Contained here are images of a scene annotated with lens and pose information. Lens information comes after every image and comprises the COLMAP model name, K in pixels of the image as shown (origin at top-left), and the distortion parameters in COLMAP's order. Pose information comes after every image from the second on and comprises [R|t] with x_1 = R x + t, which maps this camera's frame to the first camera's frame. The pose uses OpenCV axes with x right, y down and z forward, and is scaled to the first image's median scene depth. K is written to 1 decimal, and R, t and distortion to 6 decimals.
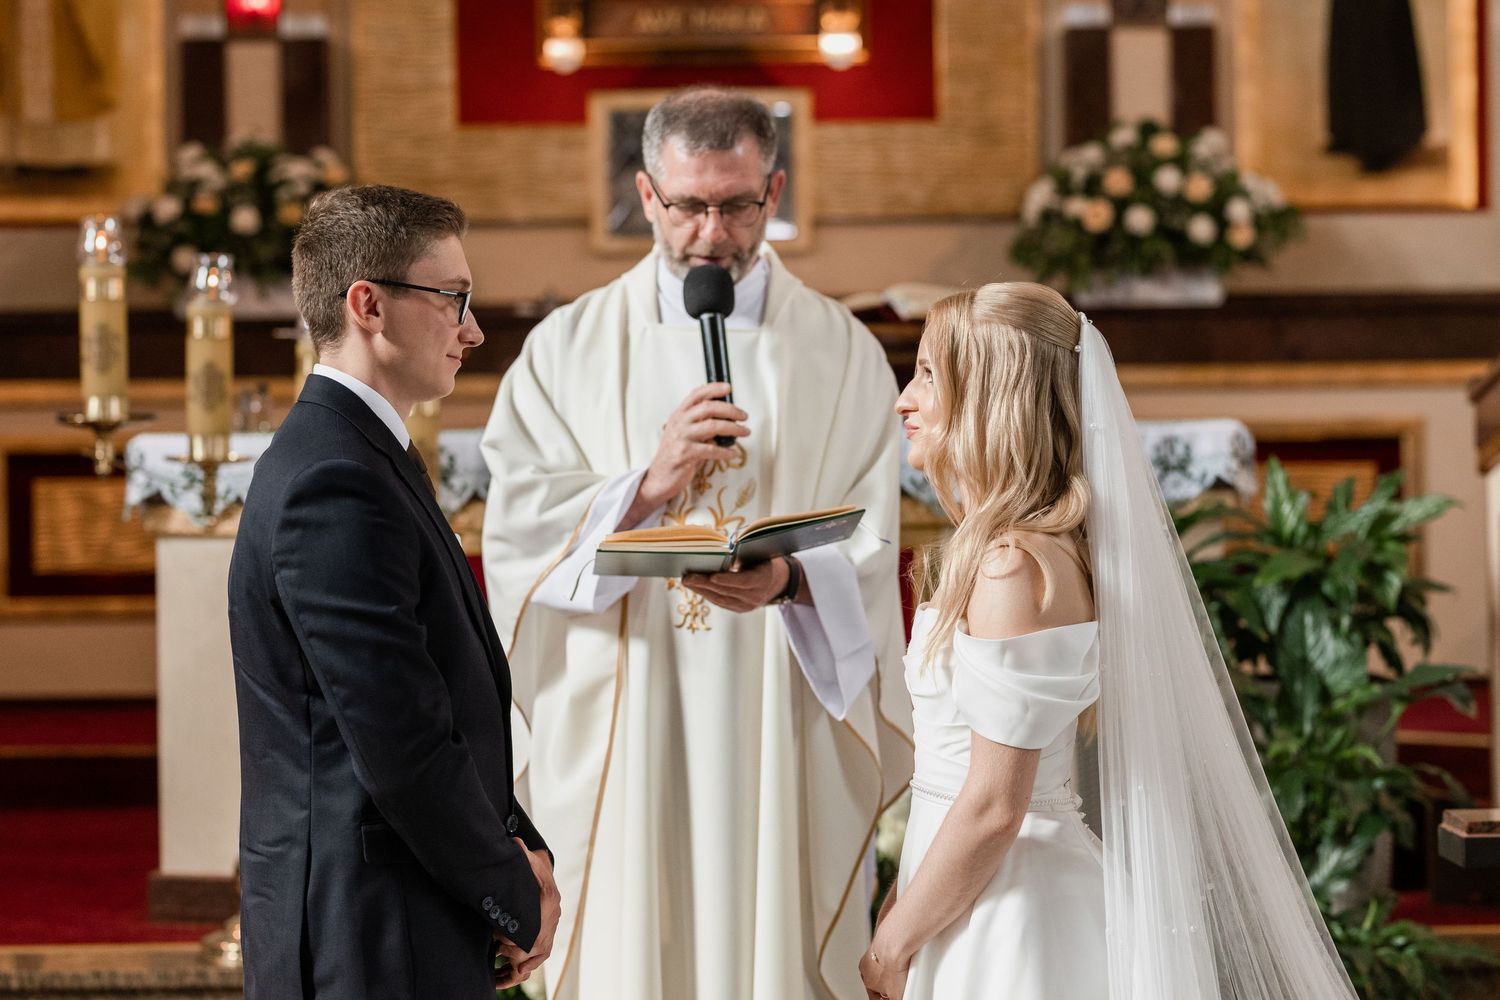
lens RADIAL K [[5792.6, 0, 750.0], [0, 5792.6, 500.0], [0, 0, 1]] dist [0.031162, -31.251473]
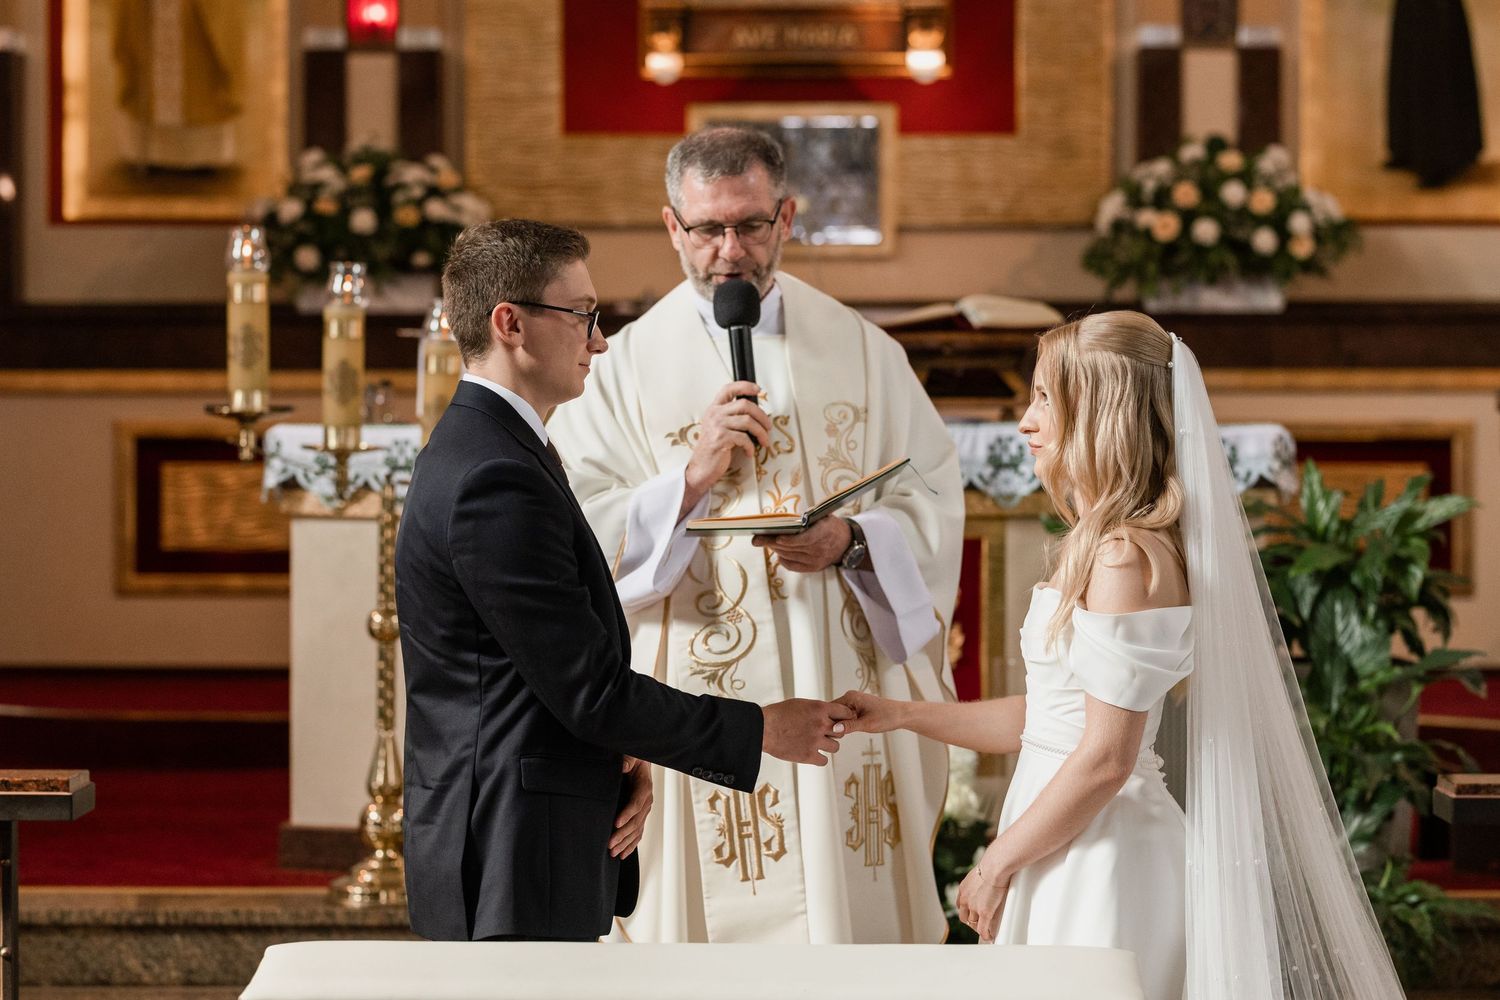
lens RADIAL K [[5844.4, 0, 750.0], [0, 5844.4, 500.0], [0, 0, 1]] dist [0.453673, -31.980706]
pose [[0.999792, 0.013837, -0.014998, 0.001016], [-0.013806, 0.999902, 0.002169, -0.000589], [0.015026, -0.001962, 0.999885, -0.106841]]
